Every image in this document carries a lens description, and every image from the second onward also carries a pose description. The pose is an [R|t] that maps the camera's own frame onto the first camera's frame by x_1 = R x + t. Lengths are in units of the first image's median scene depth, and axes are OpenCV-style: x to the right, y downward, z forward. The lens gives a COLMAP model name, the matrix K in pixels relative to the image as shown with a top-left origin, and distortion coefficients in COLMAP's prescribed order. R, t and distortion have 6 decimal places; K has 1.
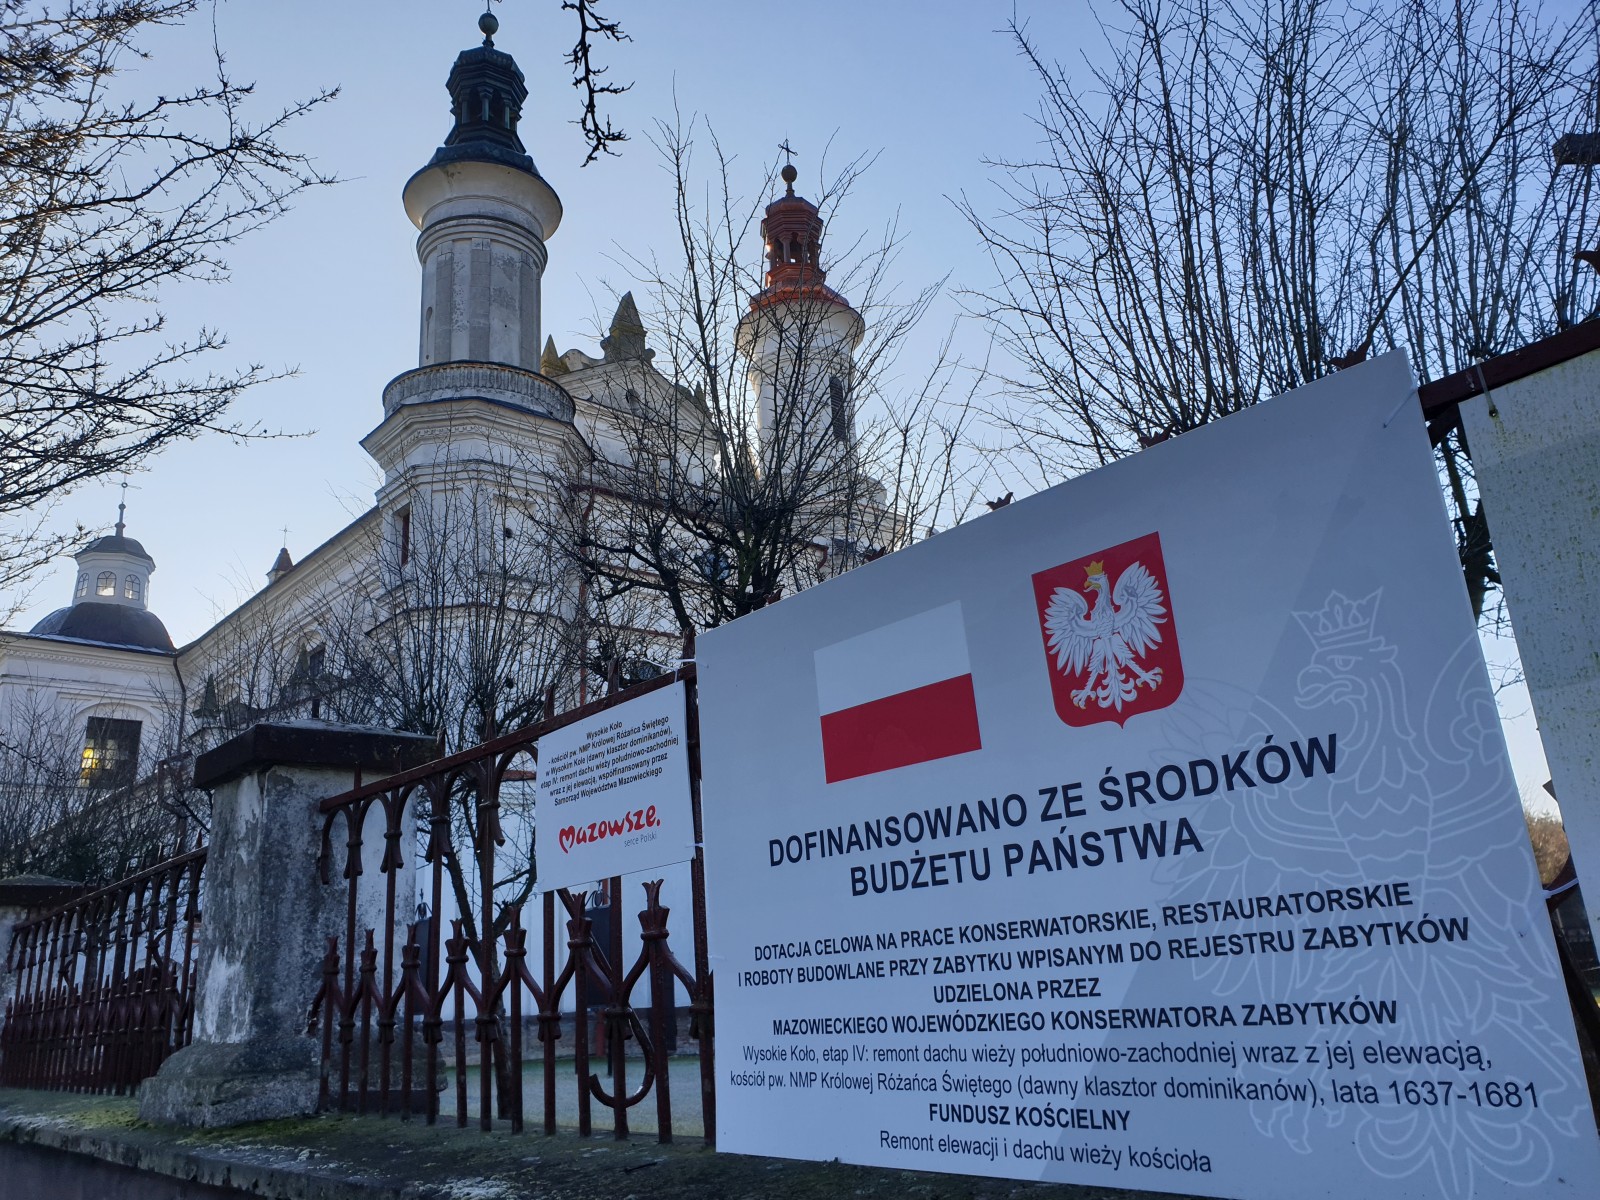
lens RADIAL K [[1225.5, 0, 786.0], [0, 1225.5, 588.7], [0, 0, 1]] dist [0.066603, -0.092769]
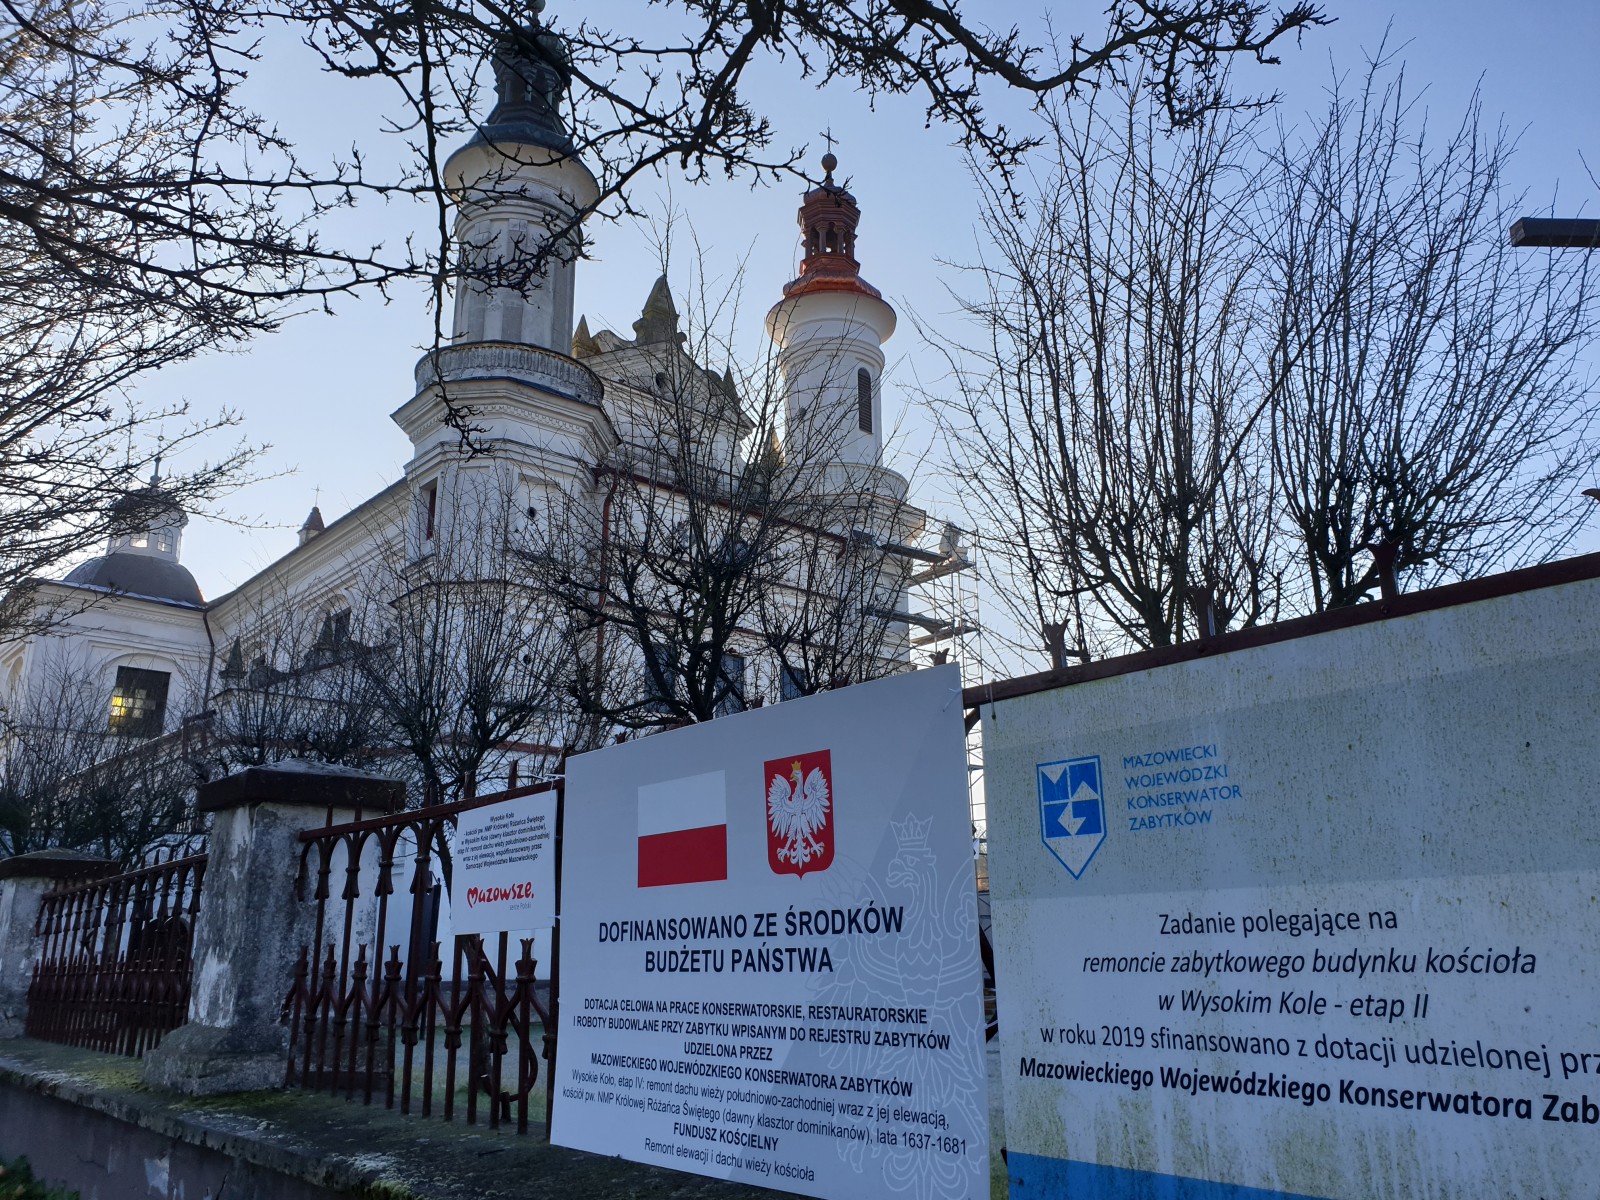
lens RADIAL K [[1225.5, 0, 797.7], [0, 1225.5, 601.3], [0, 0, 1]] dist [0.066603, -0.092769]
pose [[0.998700, 0.049342, -0.012778, 0.157501], [-0.048966, 0.998401, 0.028229, -0.152930], [0.014150, -0.027566, 0.999520, -0.271899]]
